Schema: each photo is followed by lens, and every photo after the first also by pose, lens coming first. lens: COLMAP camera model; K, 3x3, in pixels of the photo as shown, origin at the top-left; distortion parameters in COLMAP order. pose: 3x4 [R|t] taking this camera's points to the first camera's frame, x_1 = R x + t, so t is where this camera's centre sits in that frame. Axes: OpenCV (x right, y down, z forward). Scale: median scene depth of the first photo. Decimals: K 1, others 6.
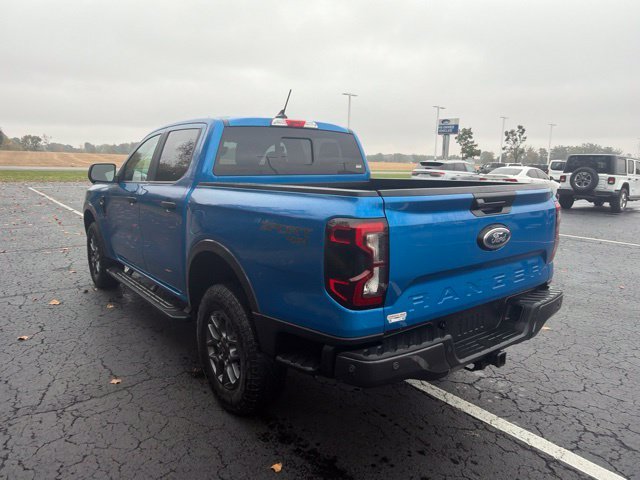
lens RADIAL K [[458.8, 0, 320.0], [0, 458.8, 240.0], [0, 0, 1]] dist [0.000008, -0.003697]
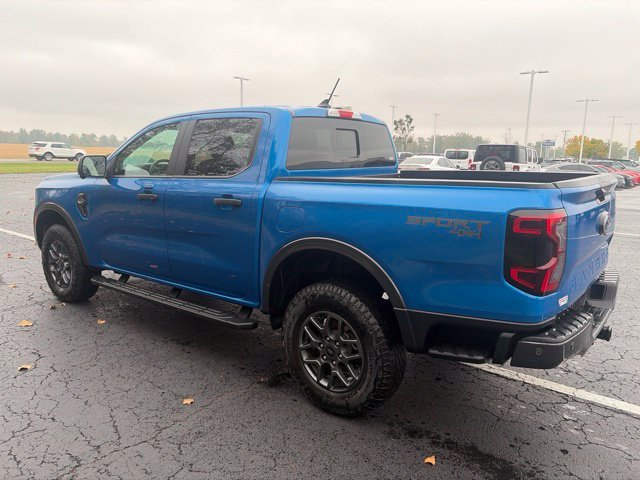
lens RADIAL K [[487.6, 0, 320.0], [0, 487.6, 240.0], [0, 0, 1]] dist [0.031270, -0.025130]
pose [[0.969277, -0.045139, 0.241793, -0.357627], [0.042351, 0.998963, 0.016718, -0.008921], [-0.242297, -0.005964, 0.970184, 0.013943]]
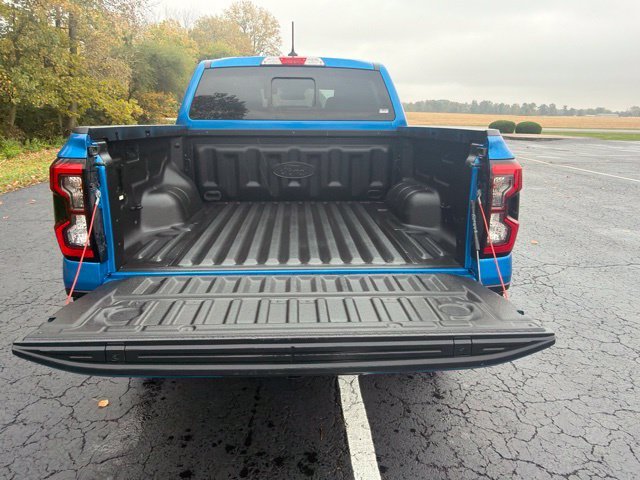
lens RADIAL K [[458.8, 0, 320.0], [0, 458.8, 240.0], [0, 0, 1]] dist [0.000008, -0.003697]
pose [[0.819524, 0.144589, -0.554504, 0.516644], [-0.095627, 0.988583, 0.116445, -0.019826], [0.565009, -0.042404, 0.823994, 0.277875]]
